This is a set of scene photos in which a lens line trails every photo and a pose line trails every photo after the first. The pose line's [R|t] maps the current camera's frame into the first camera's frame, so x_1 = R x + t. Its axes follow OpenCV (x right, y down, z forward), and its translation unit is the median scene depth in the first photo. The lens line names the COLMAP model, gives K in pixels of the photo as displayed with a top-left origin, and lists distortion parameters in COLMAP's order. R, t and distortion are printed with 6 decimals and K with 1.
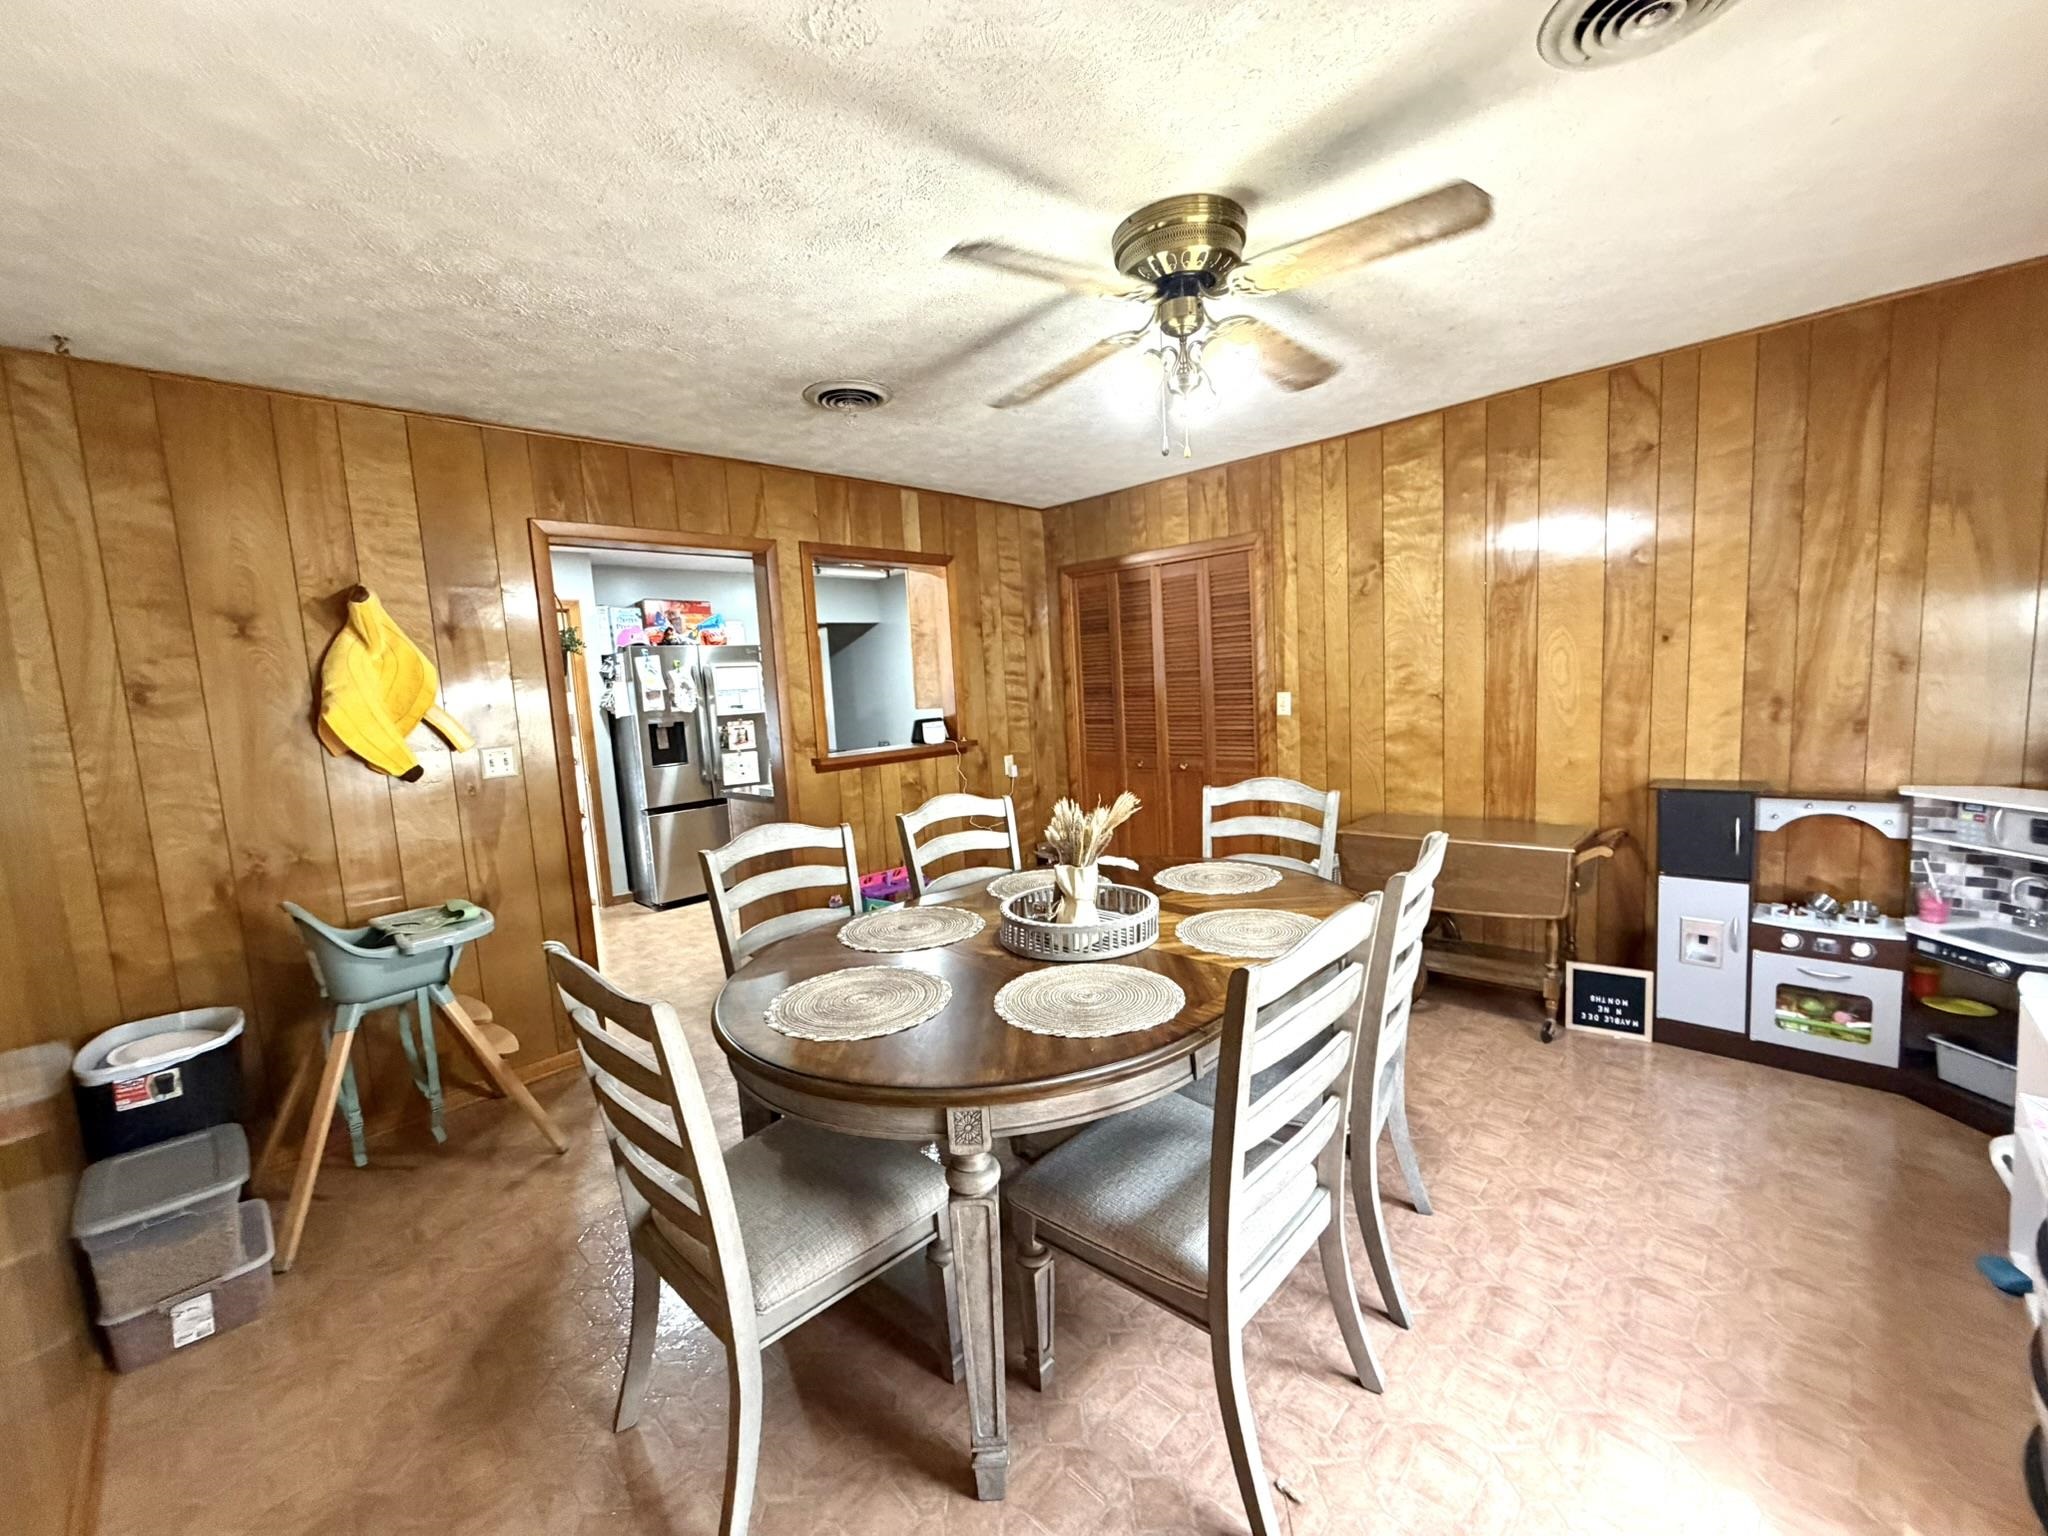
lens RADIAL K [[823.6, 0, 1022.3], [0, 823.6, 766.2], [0, 0, 1]] dist [-0.000316, 0.000162]
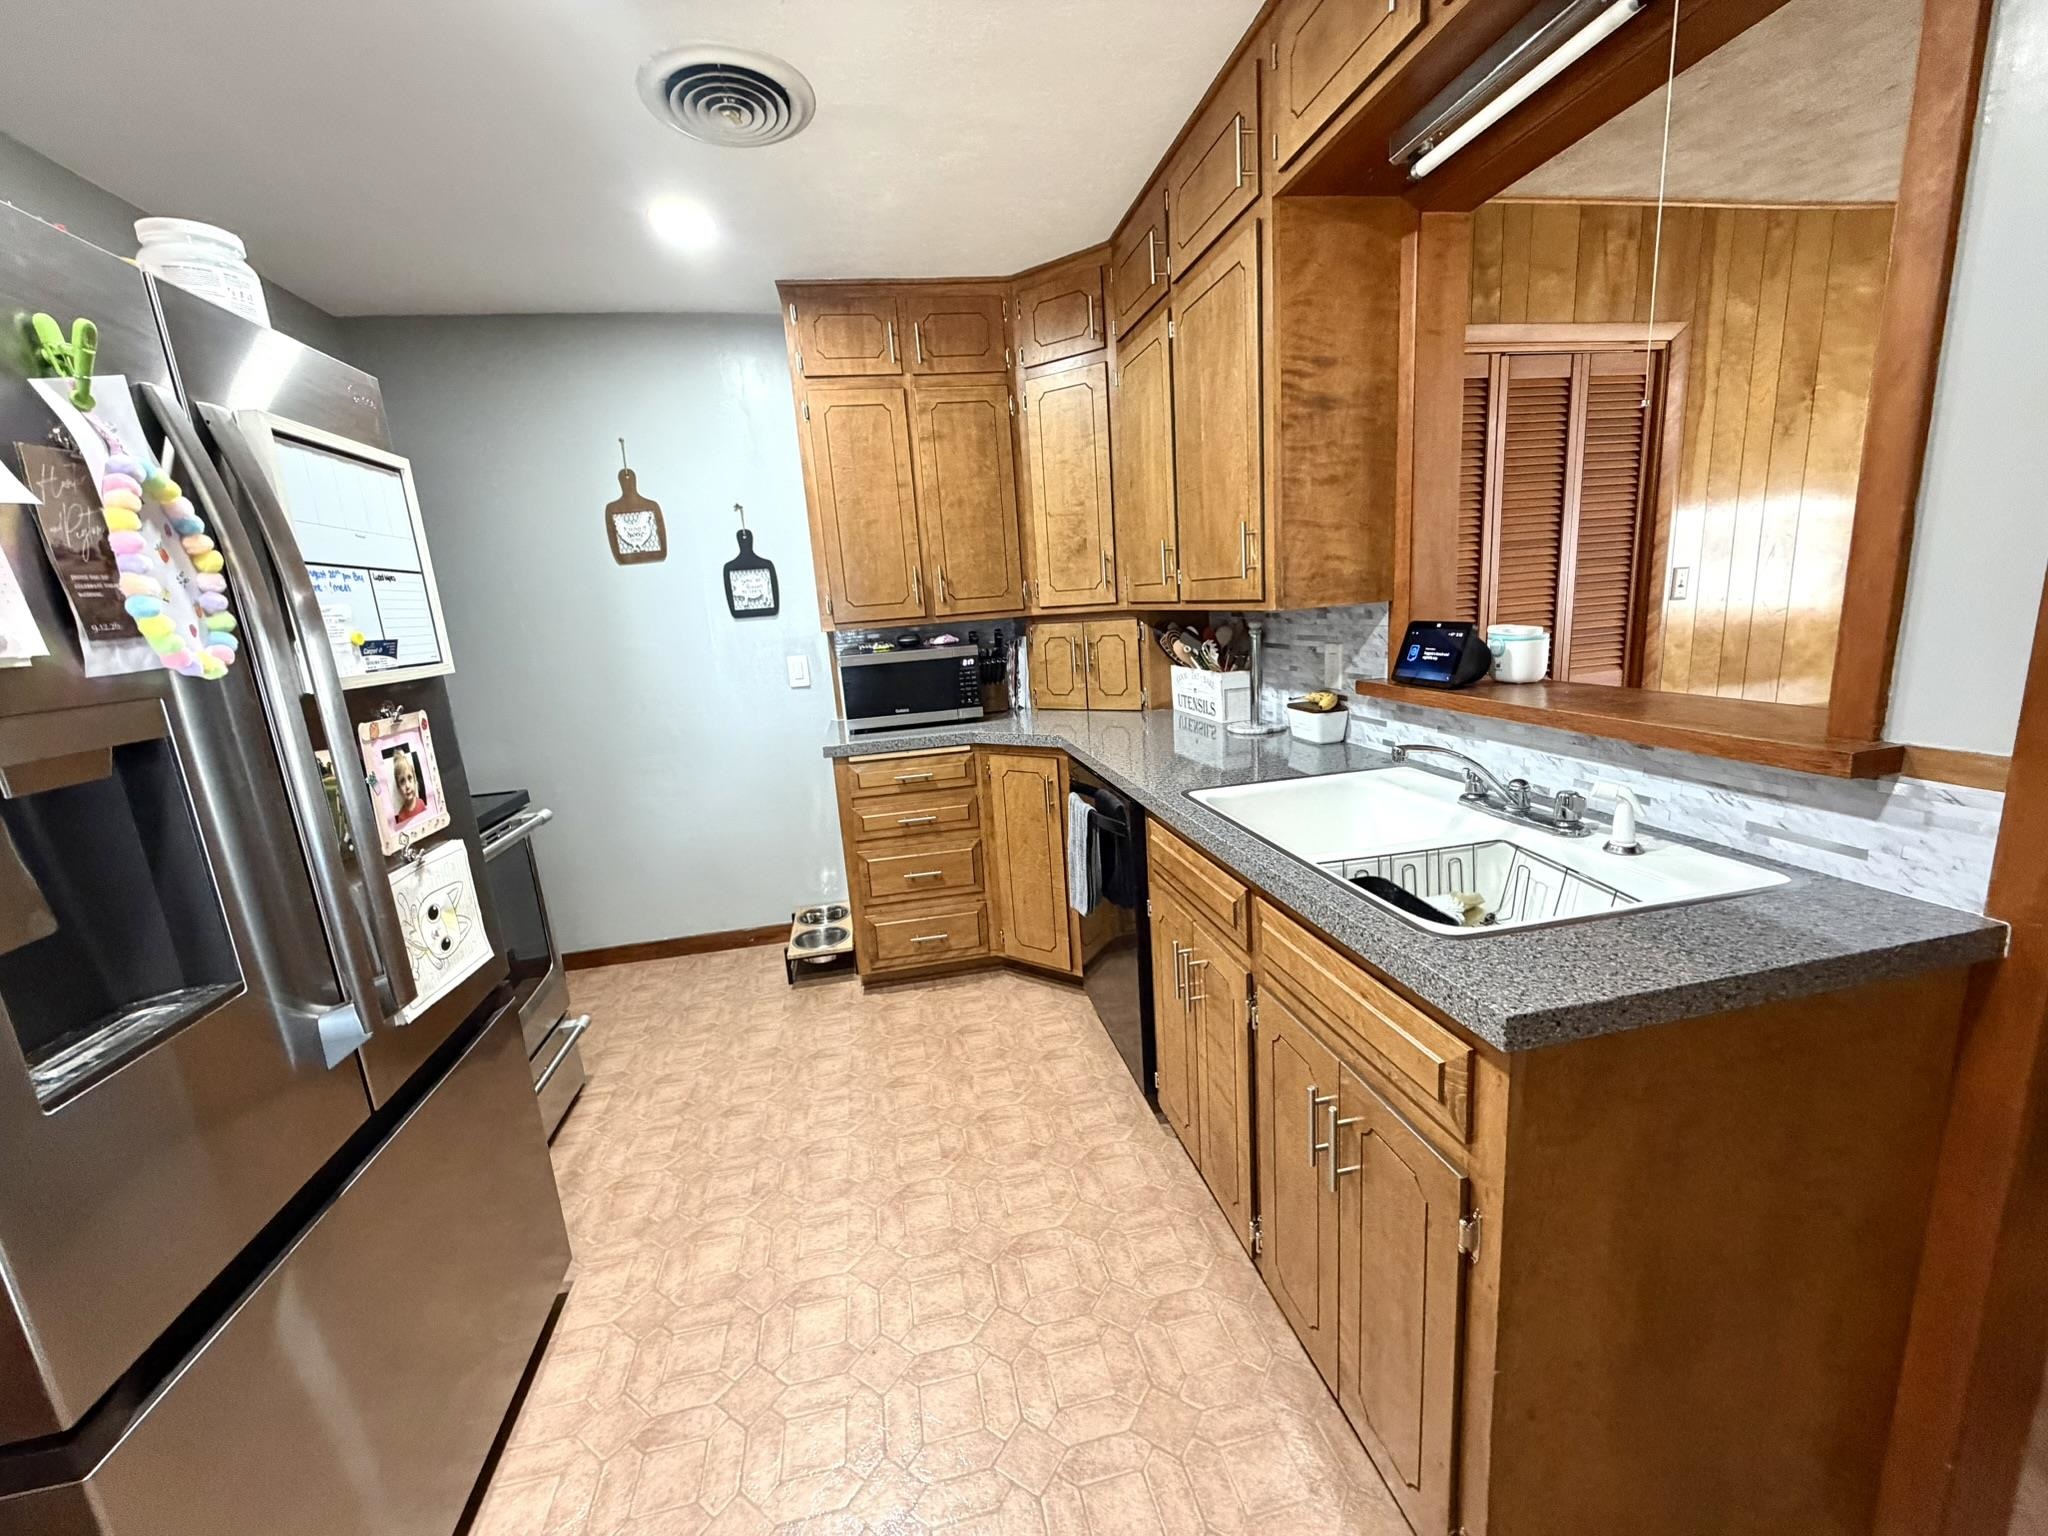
lens RADIAL K [[823.6, 0, 1026.4], [0, 823.6, 773.5], [0, 0, 1]] dist [-0.000316, 0.000162]
pose [[0.562441, -0.157470, 0.811704, -0.790528], [0.128094, 0.986440, 0.102610, -0.074680], [-0.816855, 0.046263, 0.574985, 1.361390]]
